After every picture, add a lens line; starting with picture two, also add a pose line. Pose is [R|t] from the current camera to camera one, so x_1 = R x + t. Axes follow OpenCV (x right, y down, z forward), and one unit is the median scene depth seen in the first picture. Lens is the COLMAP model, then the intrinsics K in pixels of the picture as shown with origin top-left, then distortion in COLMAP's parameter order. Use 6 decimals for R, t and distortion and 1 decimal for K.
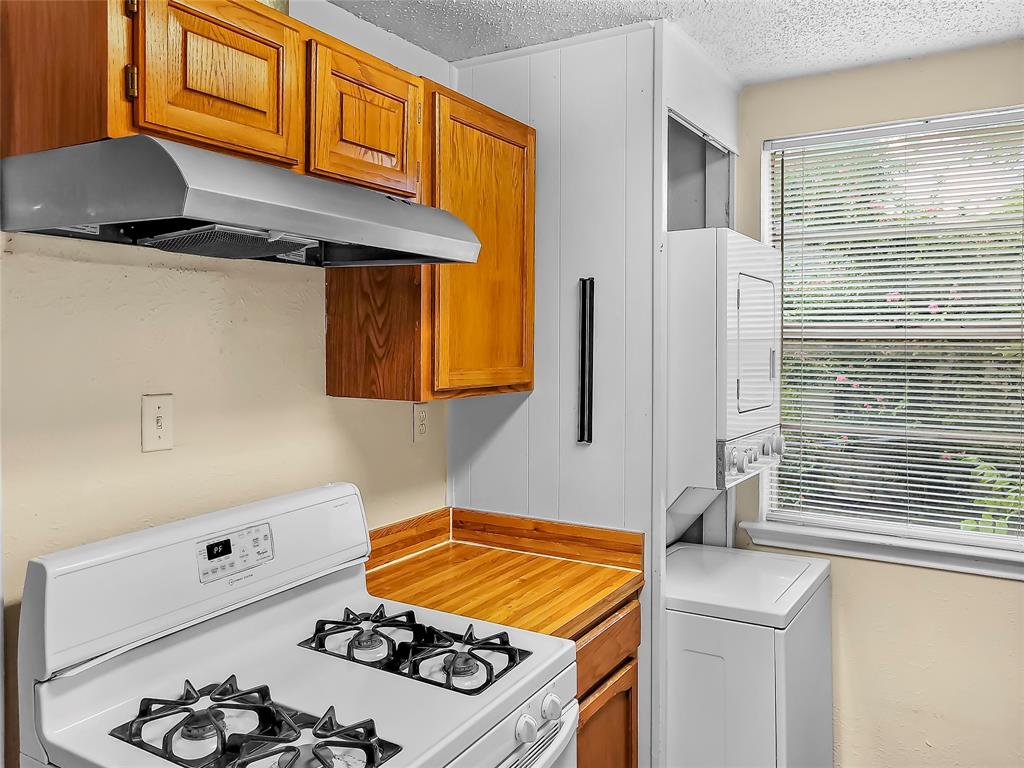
lens RADIAL K [[803.9, 0, 486.9], [0, 803.9, 361.9], [0, 0, 1]] dist [0.004084, 0.002891]
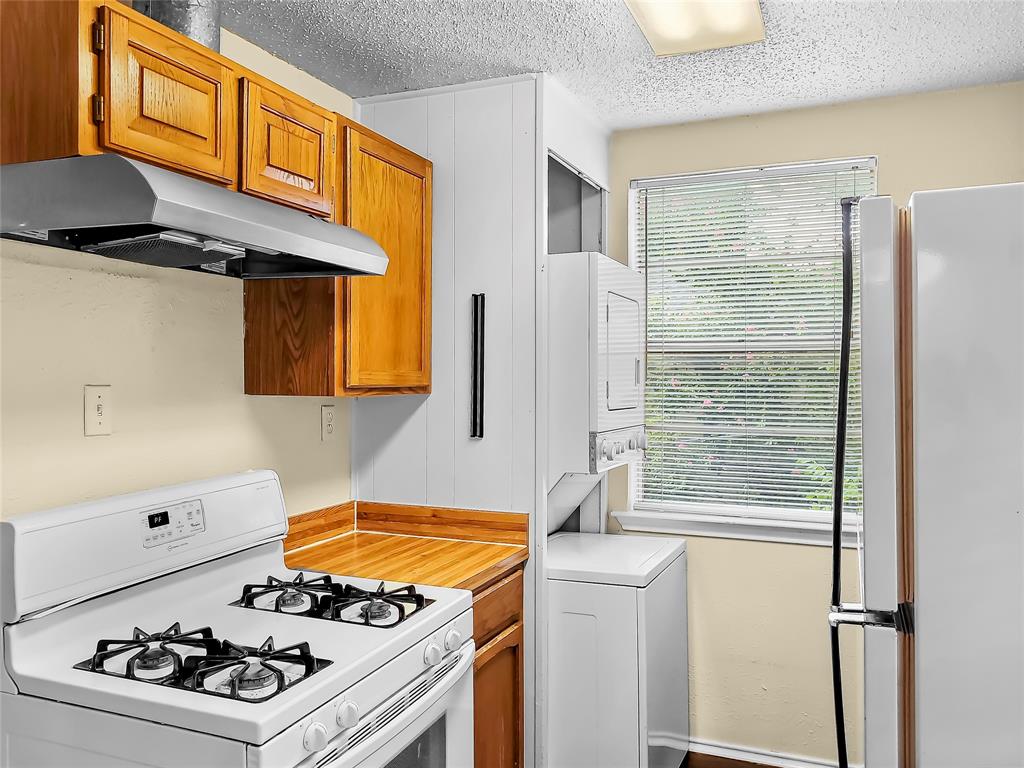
lens RADIAL K [[803.9, 0, 486.9], [0, 803.9, 361.9], [0, 0, 1]] dist [0.004084, 0.002891]
pose [[0.989884, 0.004659, 0.141804, -0.028703], [0.000774, 0.999269, -0.038231, 0.041498], [-0.141878, 0.037954, 0.989156, -0.142211]]
